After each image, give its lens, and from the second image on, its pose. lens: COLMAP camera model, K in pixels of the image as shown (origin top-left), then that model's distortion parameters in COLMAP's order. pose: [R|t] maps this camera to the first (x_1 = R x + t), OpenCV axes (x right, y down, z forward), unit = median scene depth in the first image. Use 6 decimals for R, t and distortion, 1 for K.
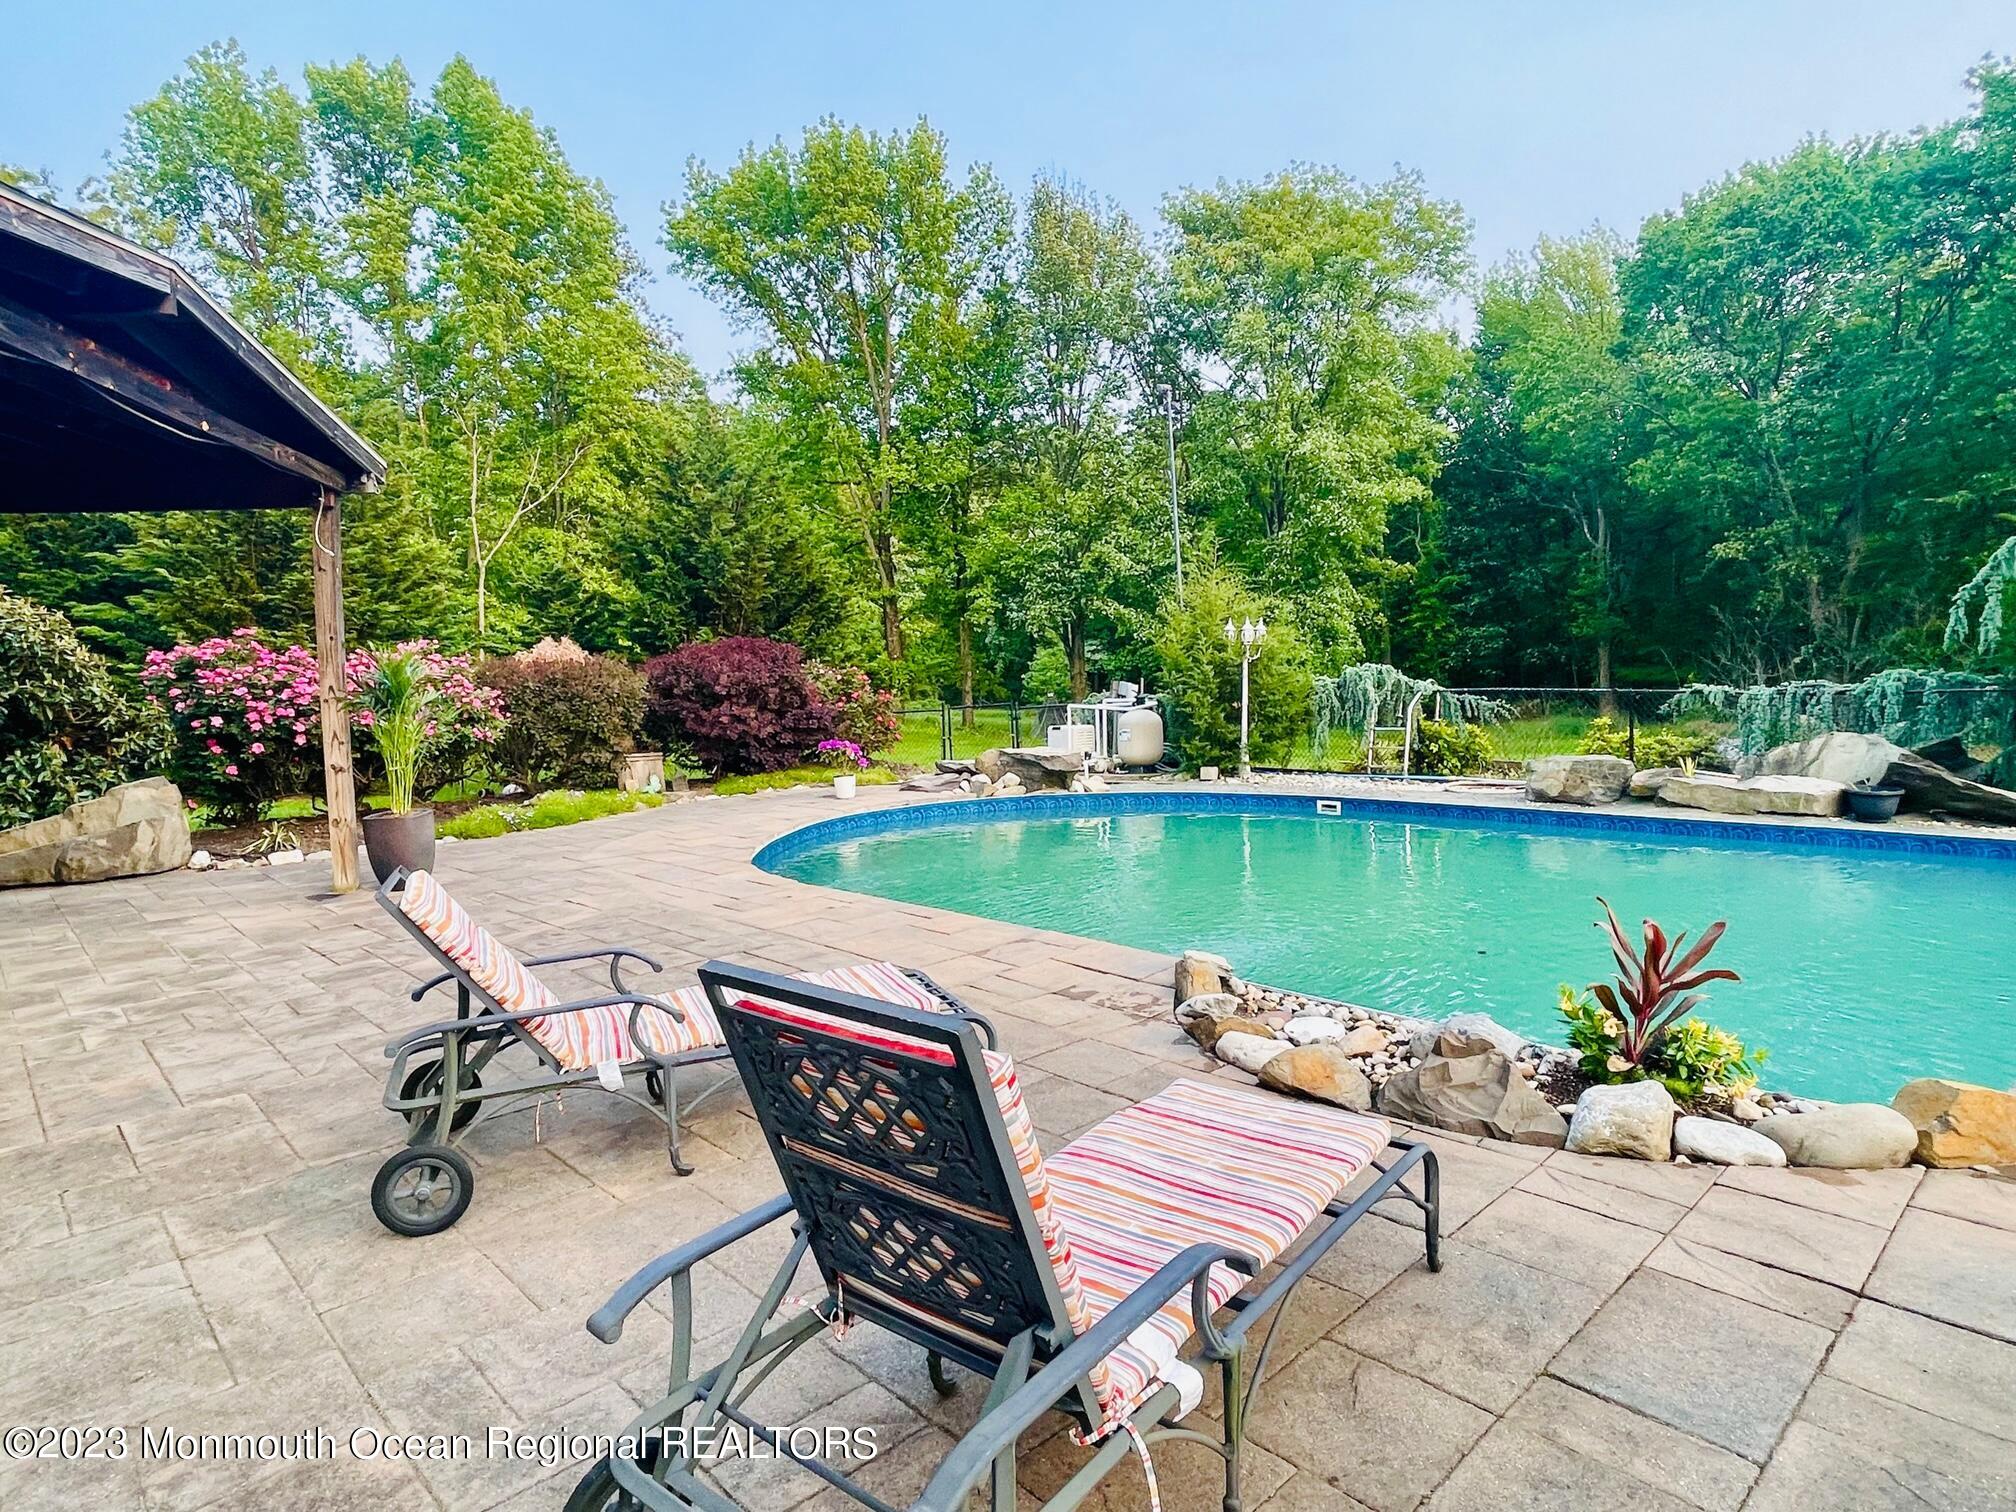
lens RADIAL K [[1142.1, 0, 1000.6], [0, 1142.1, 757.2], [0, 0, 1]] dist [0.021280, -0.024217]
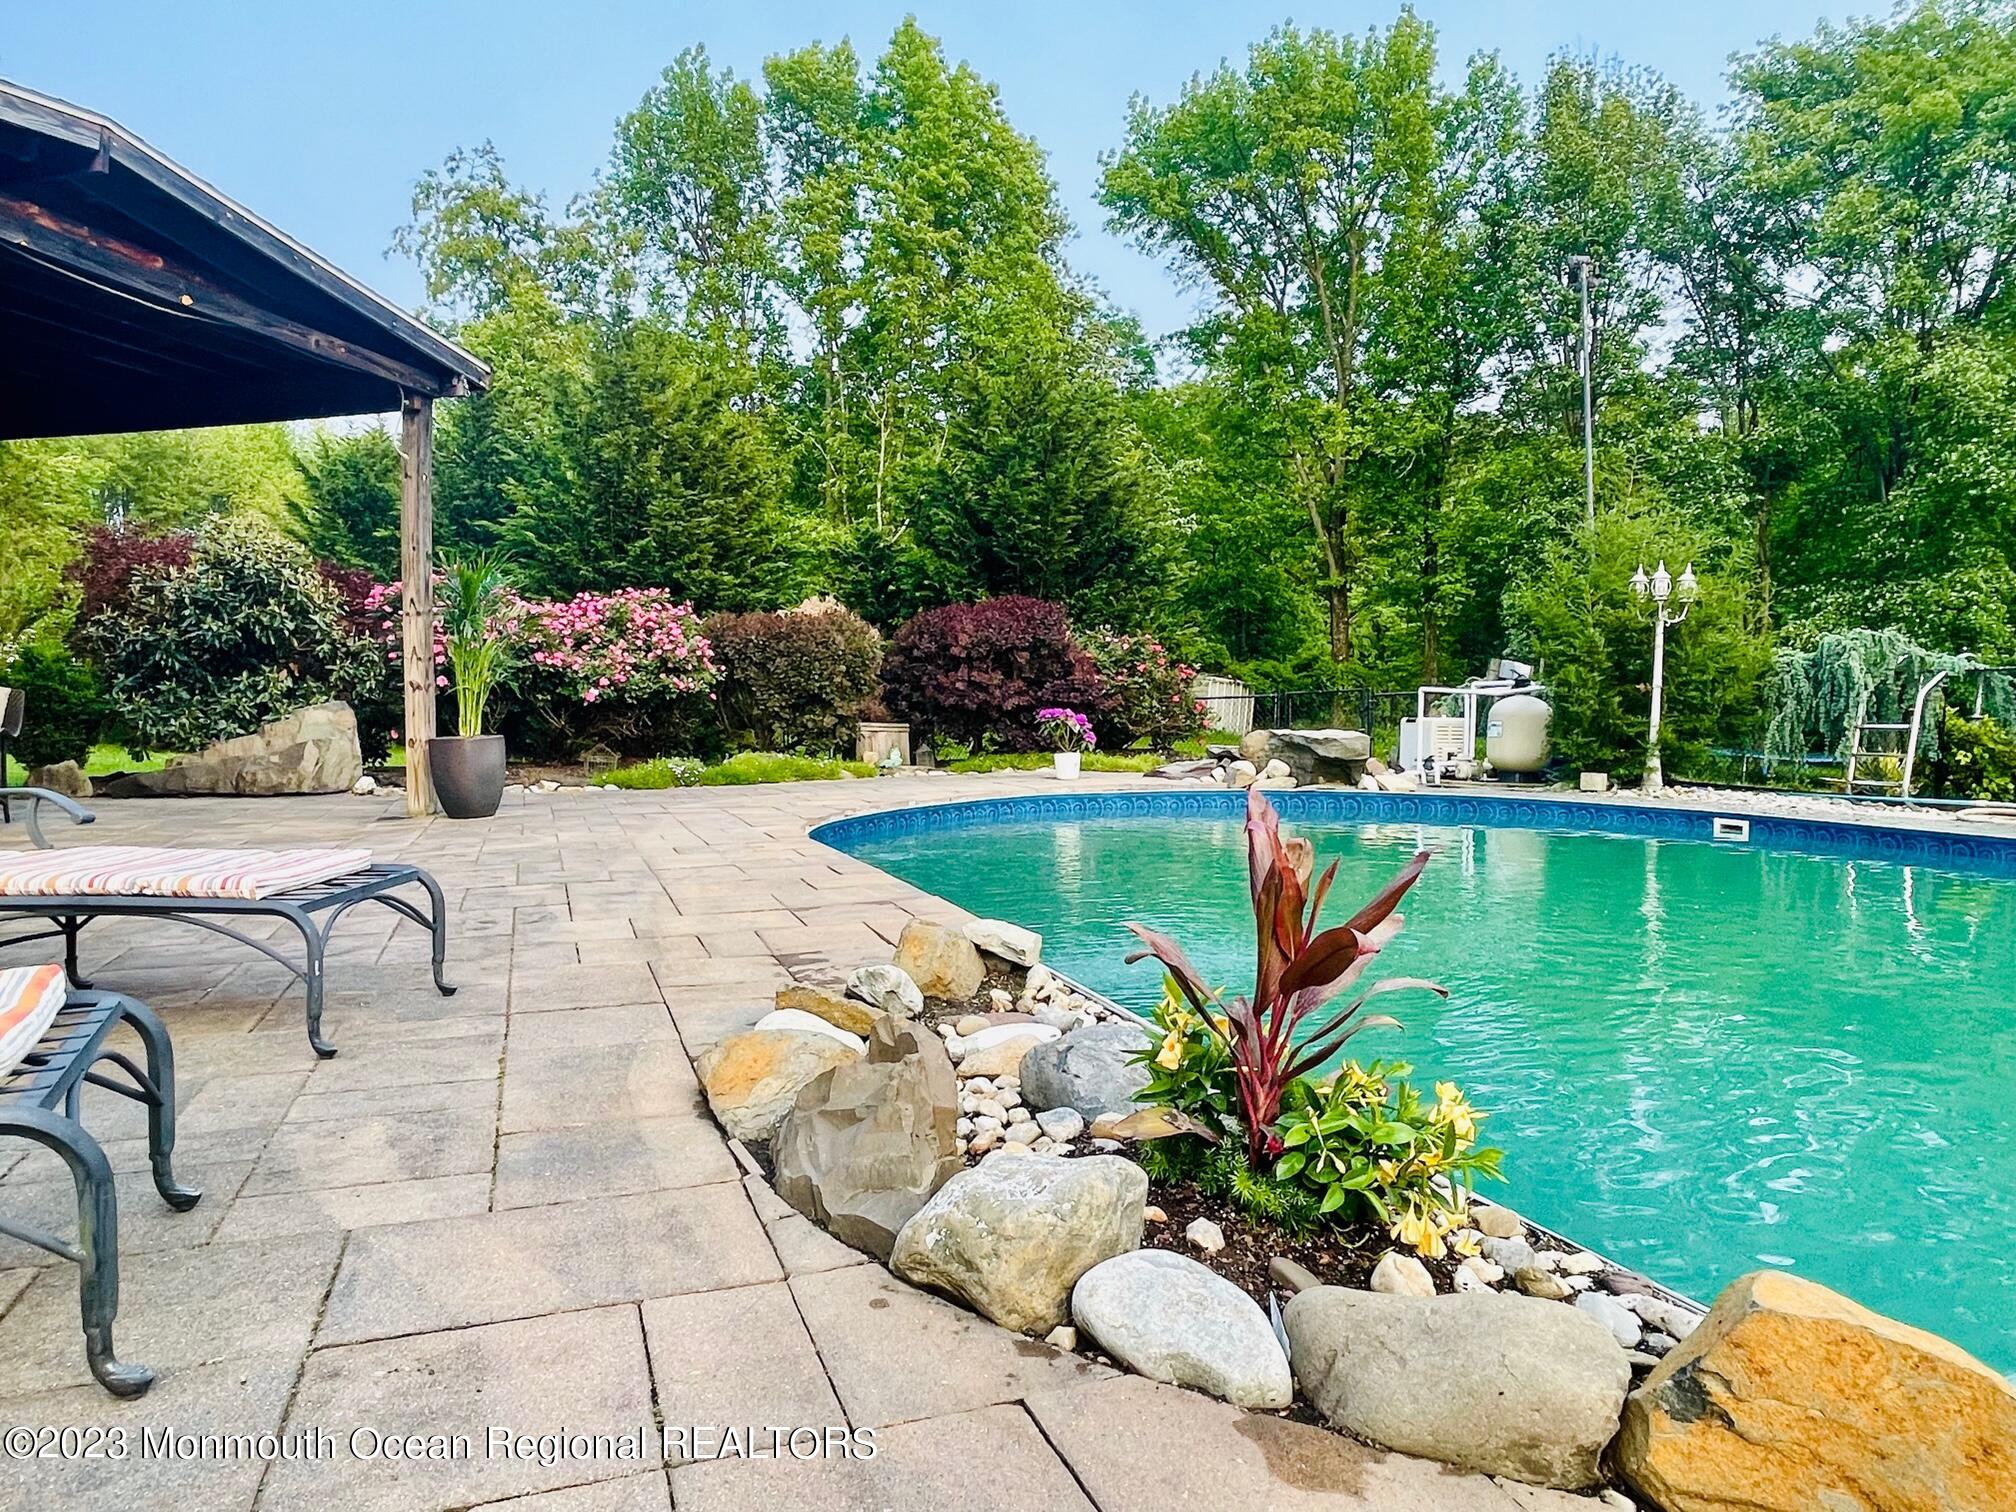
lens RADIAL K [[1285.3, 0, 998.4], [0, 1285.3, 764.6], [0, 0, 1]] dist [0.032332, -0.042910]
pose [[0.916890, 0.049775, -0.396024, 0.159559], [-0.057167, 0.998341, -0.006875, 0.029816], [0.395025, 0.028943, 0.918214, 0.113707]]
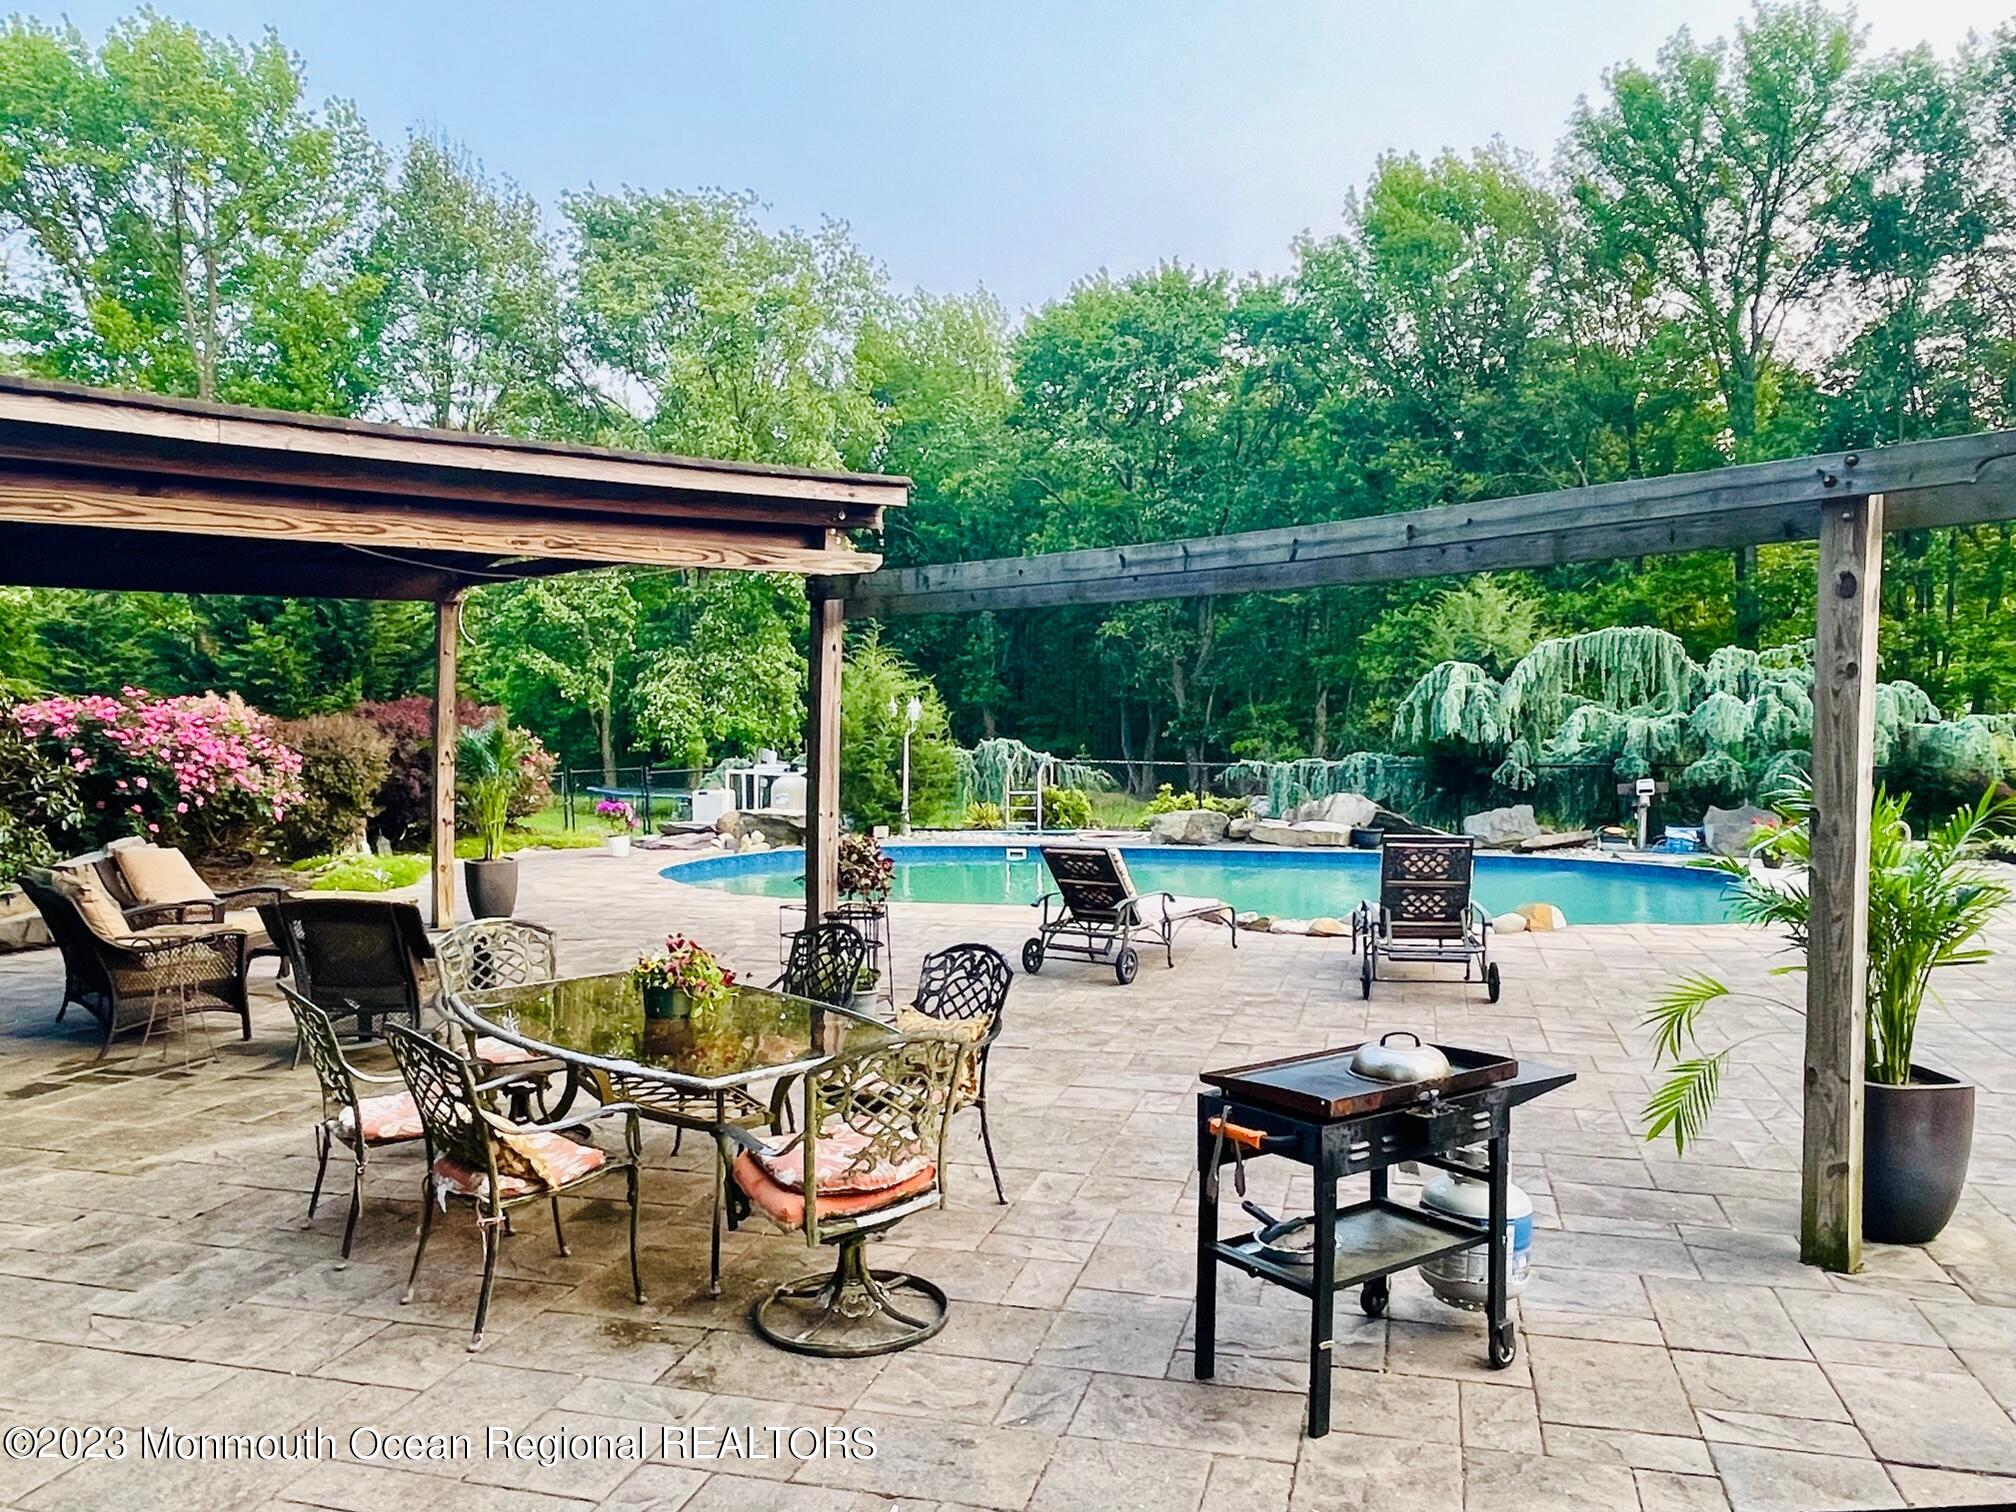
lens RADIAL K [[1506.9, 0, 994.7], [0, 1506.9, 756.8], [0, 0, 1]] dist [0.000283, -0.000526]
pose [[0.855070, 0.012219, 0.518369, -0.492885], [0.016639, 0.998561, -0.050985, 0.017326], [-0.518246, 0.052221, 0.853636, -0.337189]]
